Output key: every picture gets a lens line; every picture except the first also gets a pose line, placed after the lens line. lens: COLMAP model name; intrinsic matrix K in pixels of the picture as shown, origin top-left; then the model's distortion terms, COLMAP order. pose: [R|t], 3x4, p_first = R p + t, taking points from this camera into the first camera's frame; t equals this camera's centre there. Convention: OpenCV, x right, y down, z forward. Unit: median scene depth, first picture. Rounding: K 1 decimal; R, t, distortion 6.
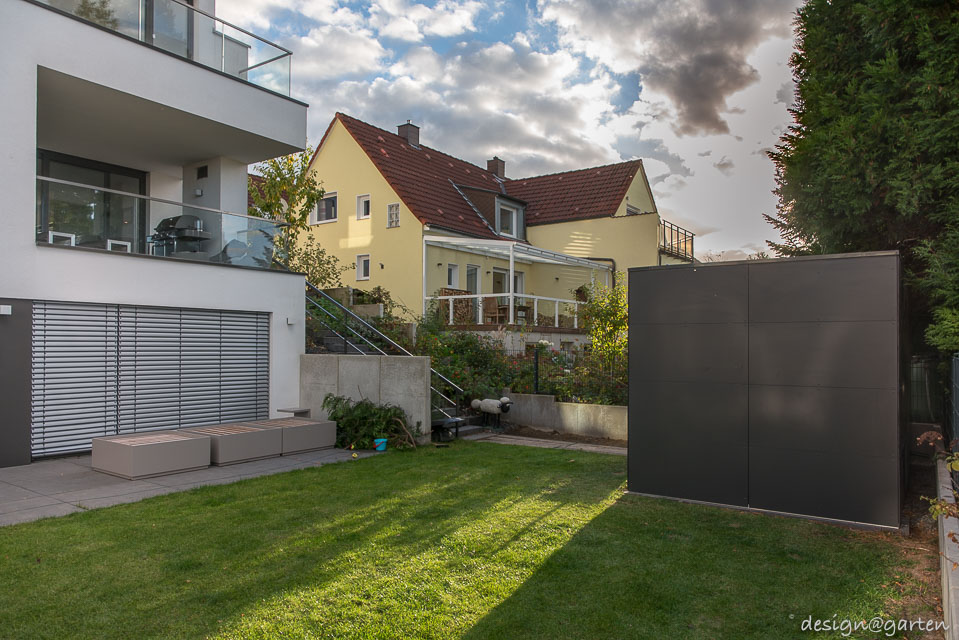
lens RADIAL K [[668.9, 0, 477.8], [0, 668.9, 334.5], [0, 0, 1]] dist [-0.004502, 0.004300]
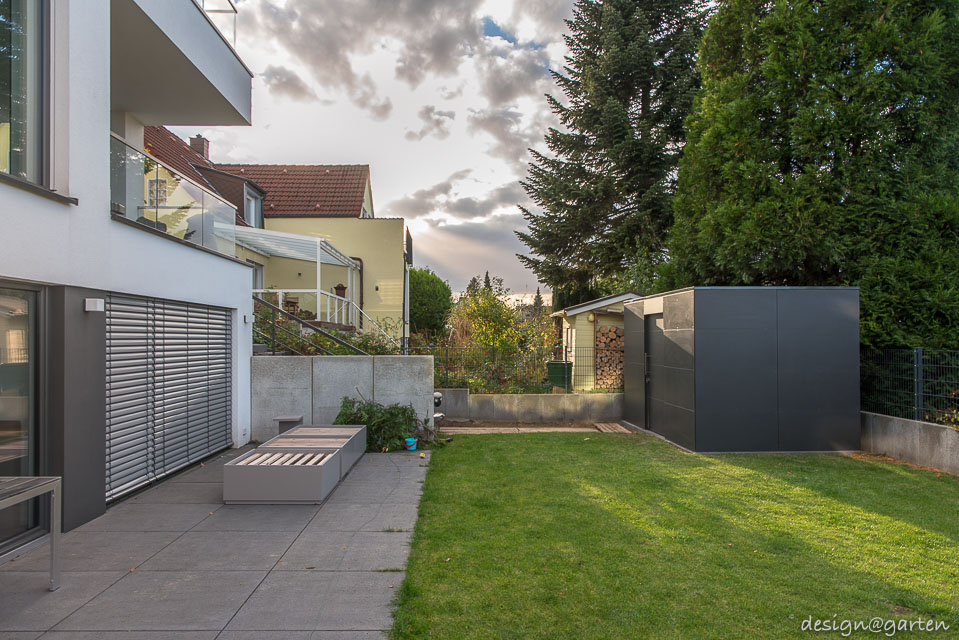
lens RADIAL K [[668.9, 0, 477.8], [0, 668.9, 334.5], [0, 0, 1]] dist [-0.004502, 0.004300]
pose [[0.798240, -0.003537, 0.602329, -0.535869], [-0.002676, 0.999952, 0.009419, -0.008313], [-0.602334, -0.009130, 0.798192, 0.106114]]
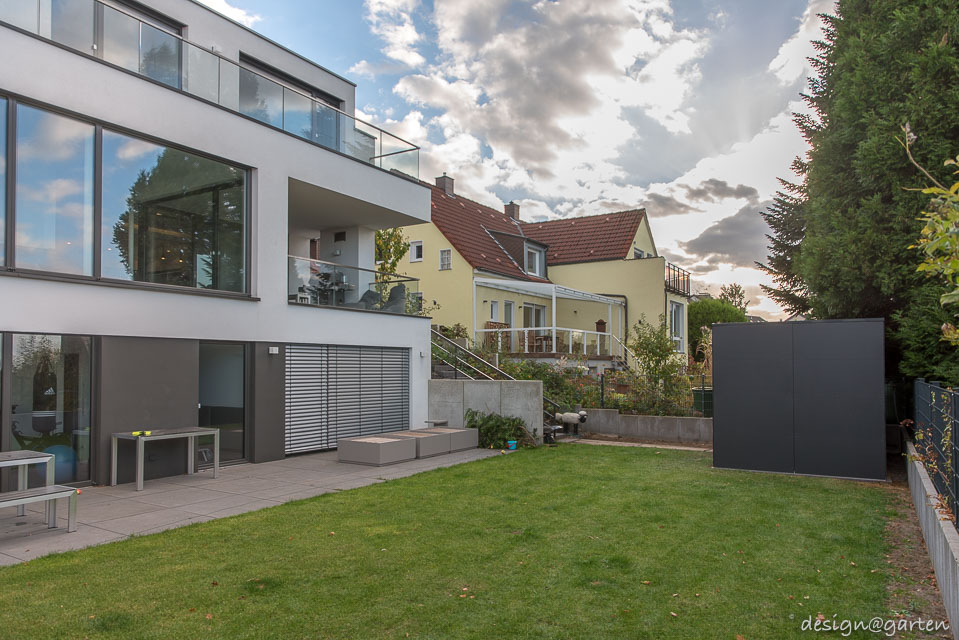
lens RADIAL K [[671.5, 0, 476.8], [0, 671.5, 356.5], [0, 0, 1]] dist [-0.008621, -0.000766]
pose [[0.998459, -0.004140, 0.055346, -0.233994], [0.004121, 0.999991, 0.000456, -0.014982], [-0.055347, -0.000228, 0.998467, -0.301220]]
